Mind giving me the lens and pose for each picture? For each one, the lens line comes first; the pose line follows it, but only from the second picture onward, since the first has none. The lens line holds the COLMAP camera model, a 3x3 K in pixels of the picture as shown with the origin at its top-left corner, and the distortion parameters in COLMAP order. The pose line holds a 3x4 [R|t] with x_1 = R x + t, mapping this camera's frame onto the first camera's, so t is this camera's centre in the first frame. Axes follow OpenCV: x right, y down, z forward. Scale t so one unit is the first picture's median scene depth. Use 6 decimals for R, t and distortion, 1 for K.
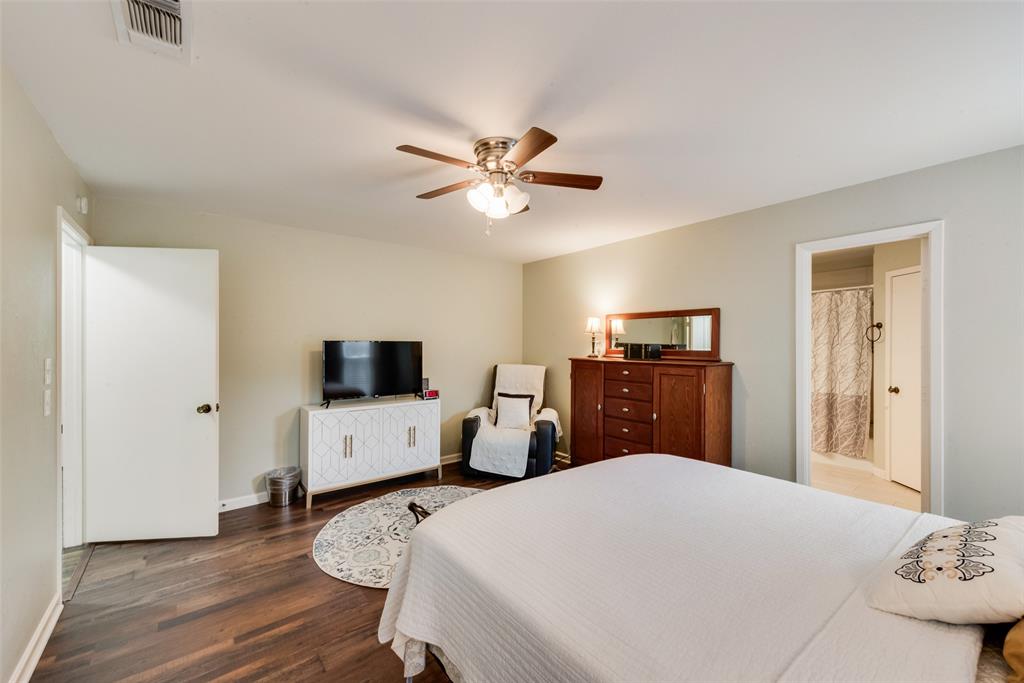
lens RADIAL K [[408.3, 0, 513.6], [0, 408.3, 344.9], [0, 0, 1]] dist [0.013717, -0.001657]
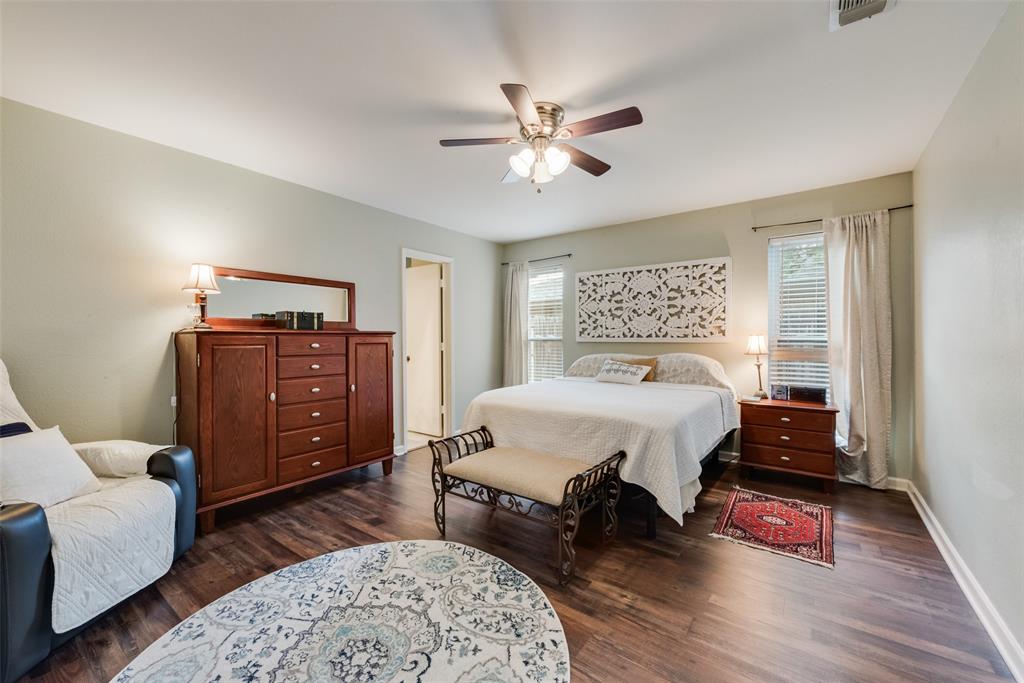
lens RADIAL K [[408.3, 0, 512.3], [0, 408.3, 338.1], [0, 0, 1]] dist [0.013717, -0.001657]
pose [[-0.256753, -0.006865, 0.966453, -0.852468], [-0.000889, 0.999976, 0.006867, 0.062238], [-0.966477, 0.000904, -0.256753, 1.094310]]
